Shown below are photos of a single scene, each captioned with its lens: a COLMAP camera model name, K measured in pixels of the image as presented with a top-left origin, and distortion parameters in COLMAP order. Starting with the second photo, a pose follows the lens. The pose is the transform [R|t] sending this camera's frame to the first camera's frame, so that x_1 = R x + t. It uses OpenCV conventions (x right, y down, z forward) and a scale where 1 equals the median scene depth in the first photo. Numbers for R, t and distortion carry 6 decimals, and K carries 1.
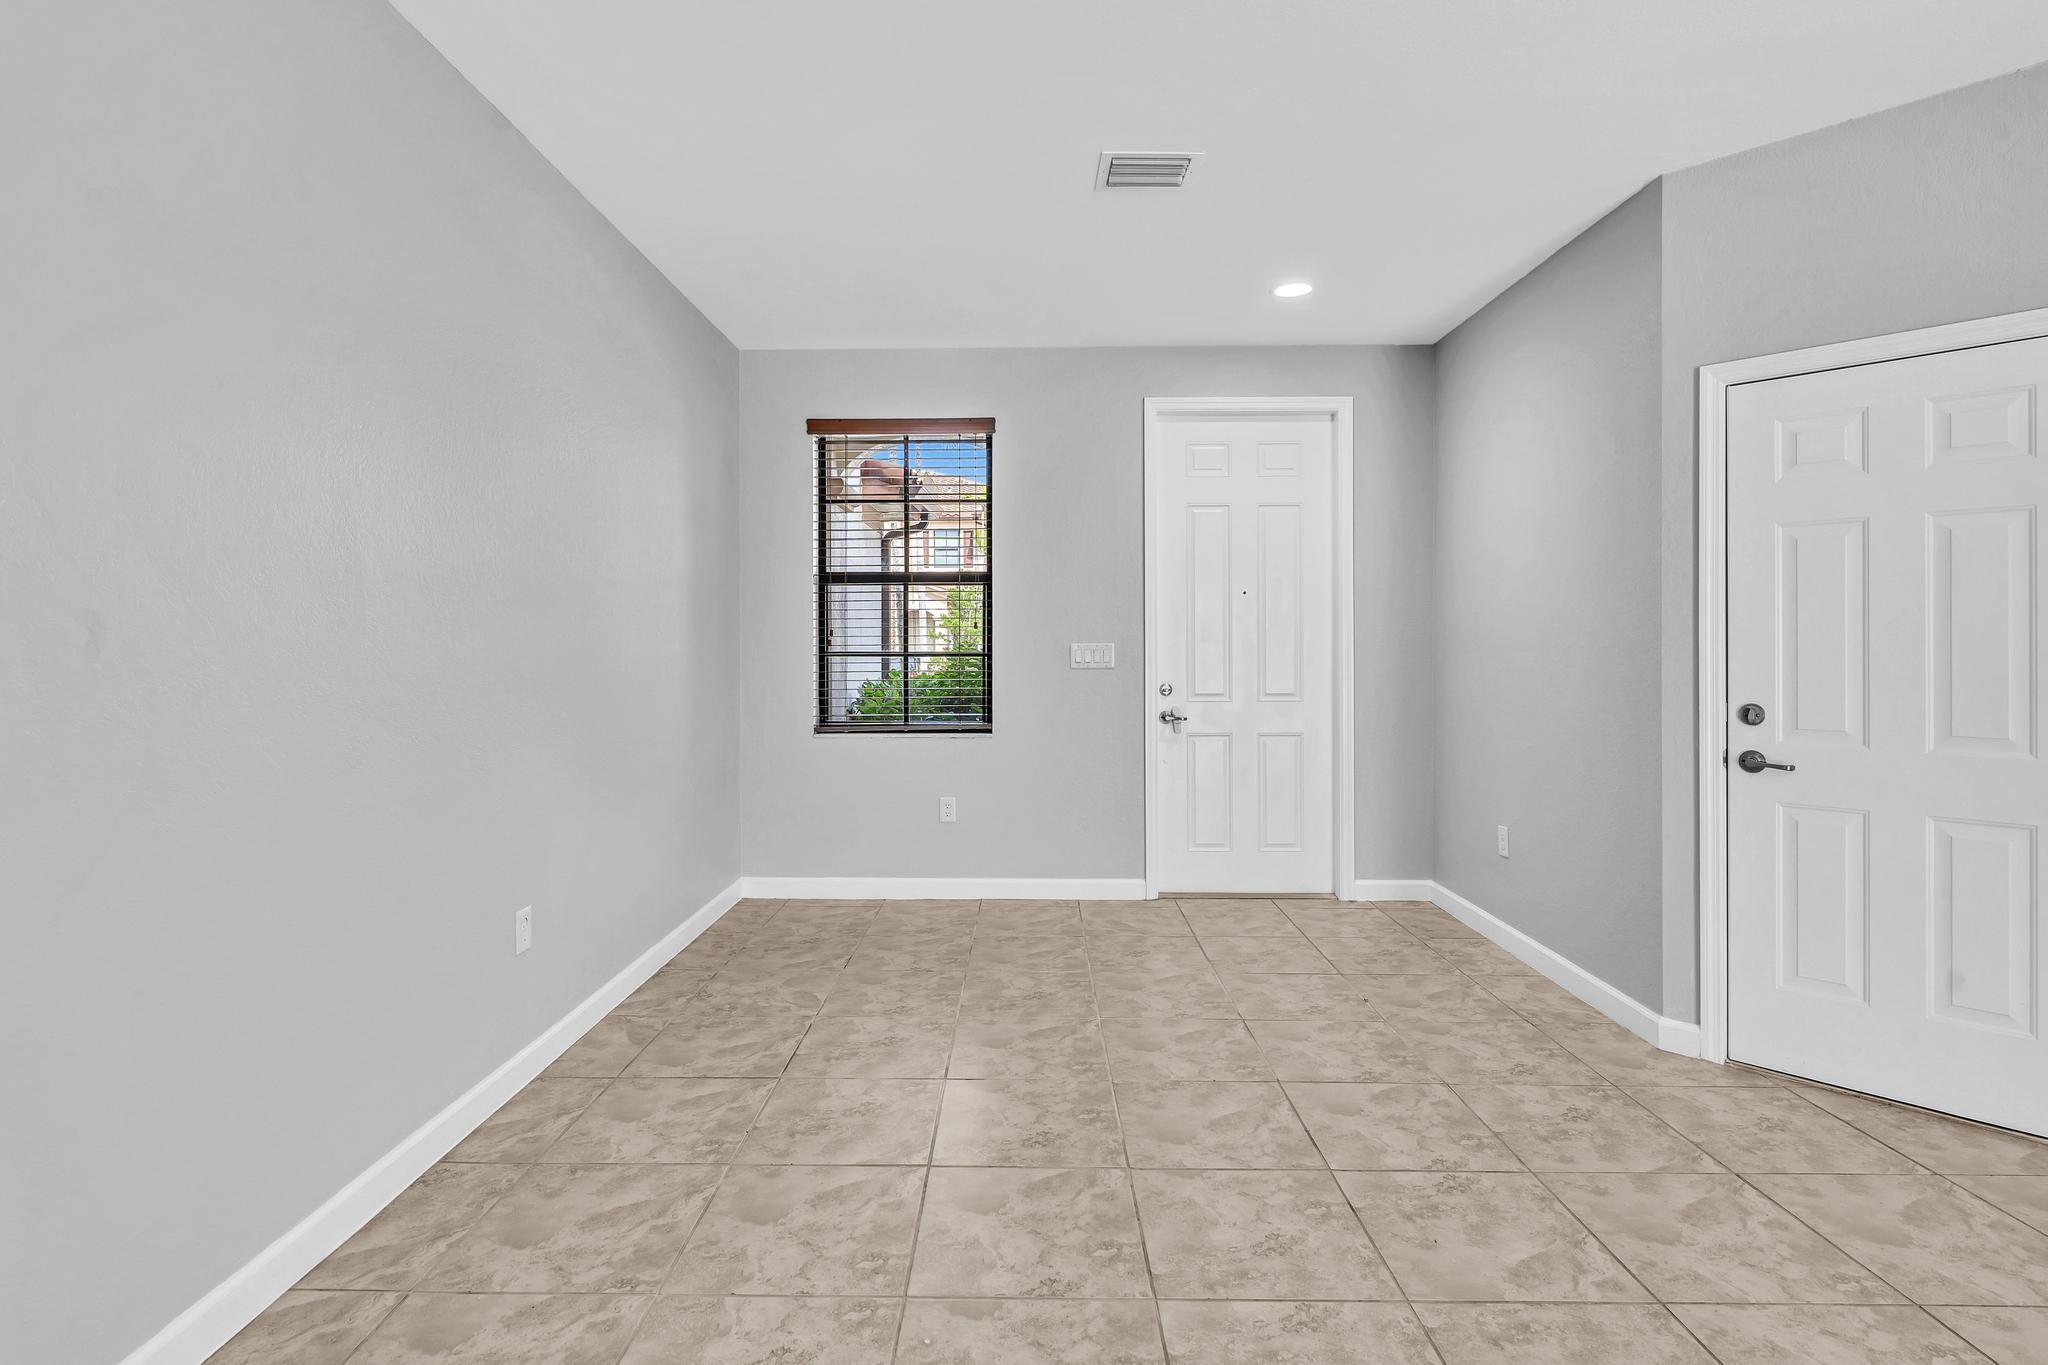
lens RADIAL K [[991.2, 0, 1011.9], [0, 991.2, 645.1], [0, 0, 1]] dist [0.000700, -0.000024]
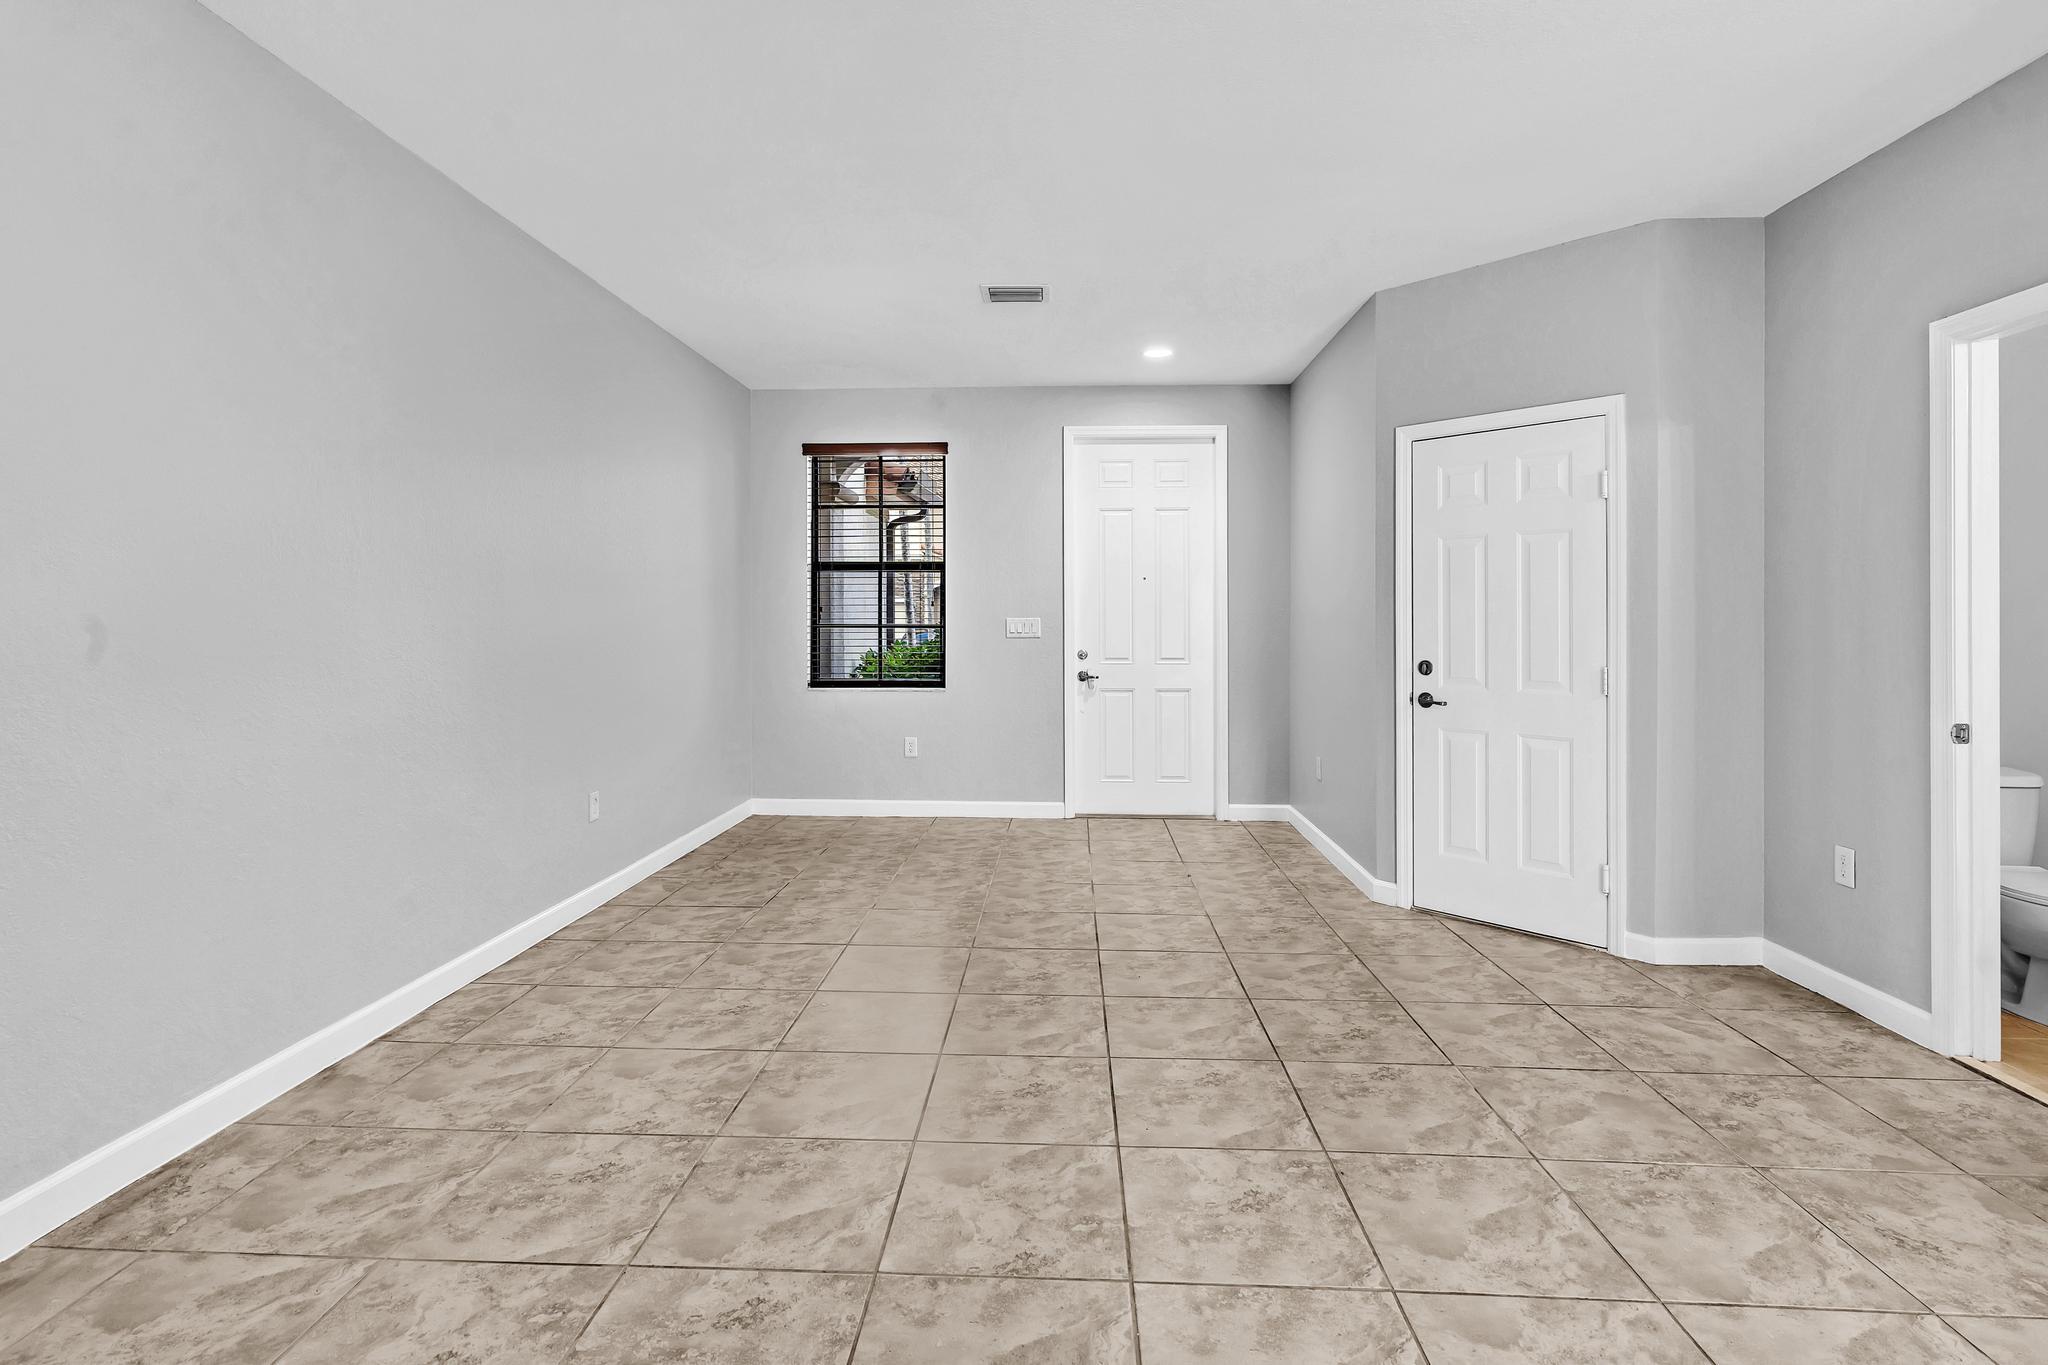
lens RADIAL K [[1001.3, 0, 1023.1], [0, 1001.3, 618.1], [0, 0, 1]] dist [-0.001593, 0.001720]
pose [[0.999531, 0.002870, -0.030498, 0.187519], [-0.002937, 0.999993, -0.002170, 0.001994], [0.030491, 0.002259, 0.999532, -0.459254]]
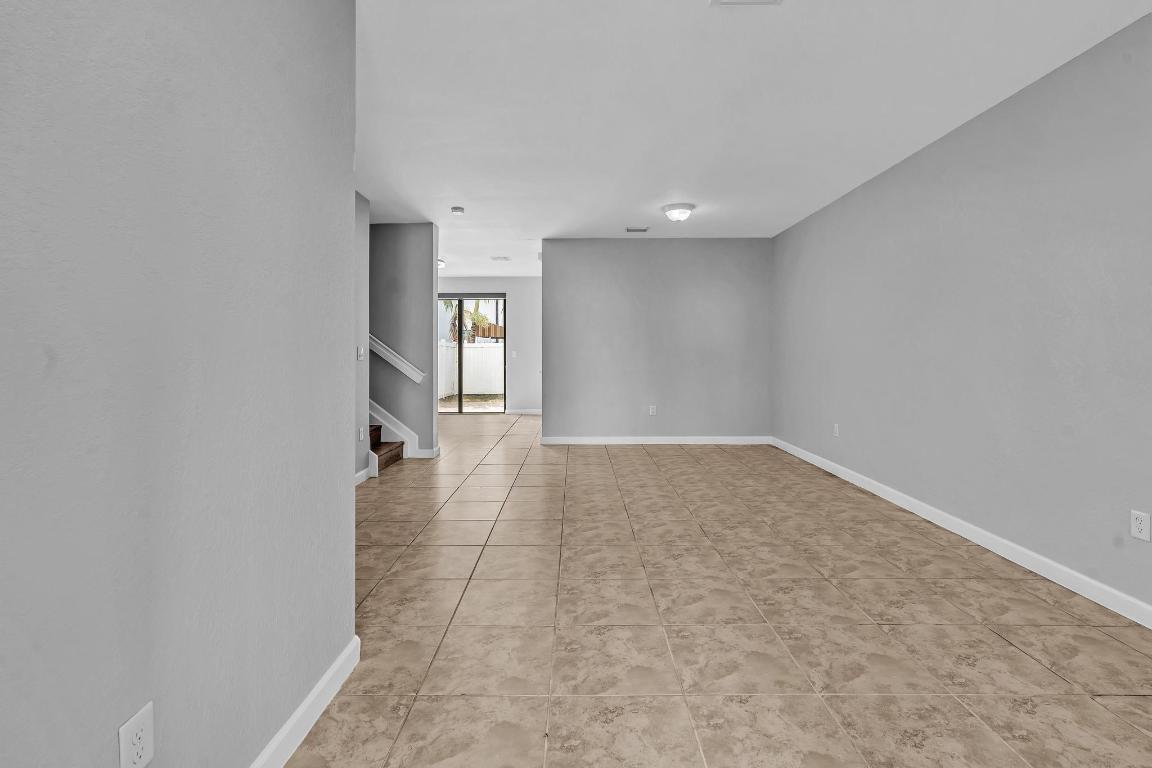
lens RADIAL K [[524.0, 0, 573.4], [0, 524.0, 353.4], [0, 0, 1]] dist [-0.003103, 0.000053]
pose [[-0.999972, -0.000182, -0.007431, 0.377609], [-0.000194, 0.999999, 0.001502, 0.011029], [0.007431, 0.001503, -0.999971, 1.657511]]
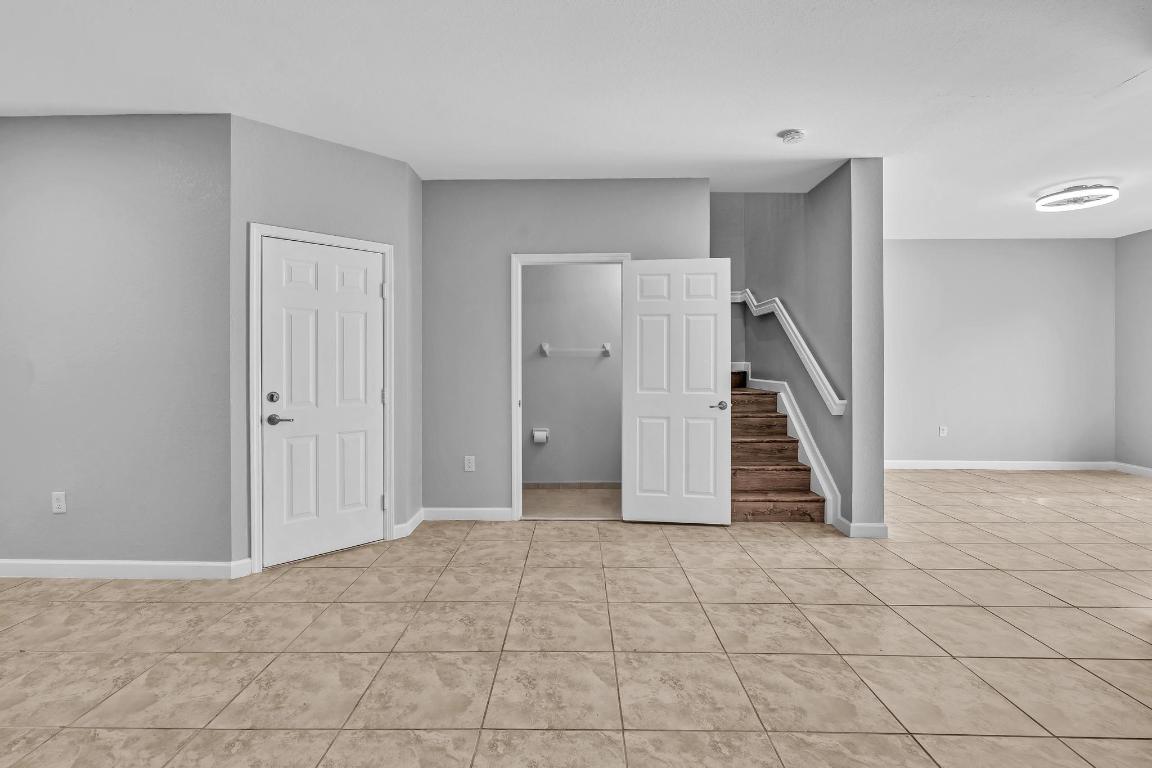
lens RADIAL K [[524.8, 0, 571.3], [0, 524.8, 364.8], [0, 0, 1]] dist [-0.003511, 0.001169]
pose [[0.003234, -0.003726, 0.999988, -0.329958], [0.001348, 0.999992, 0.003722, -0.001133], [-0.999994, 0.001336, 0.003239, 0.349018]]
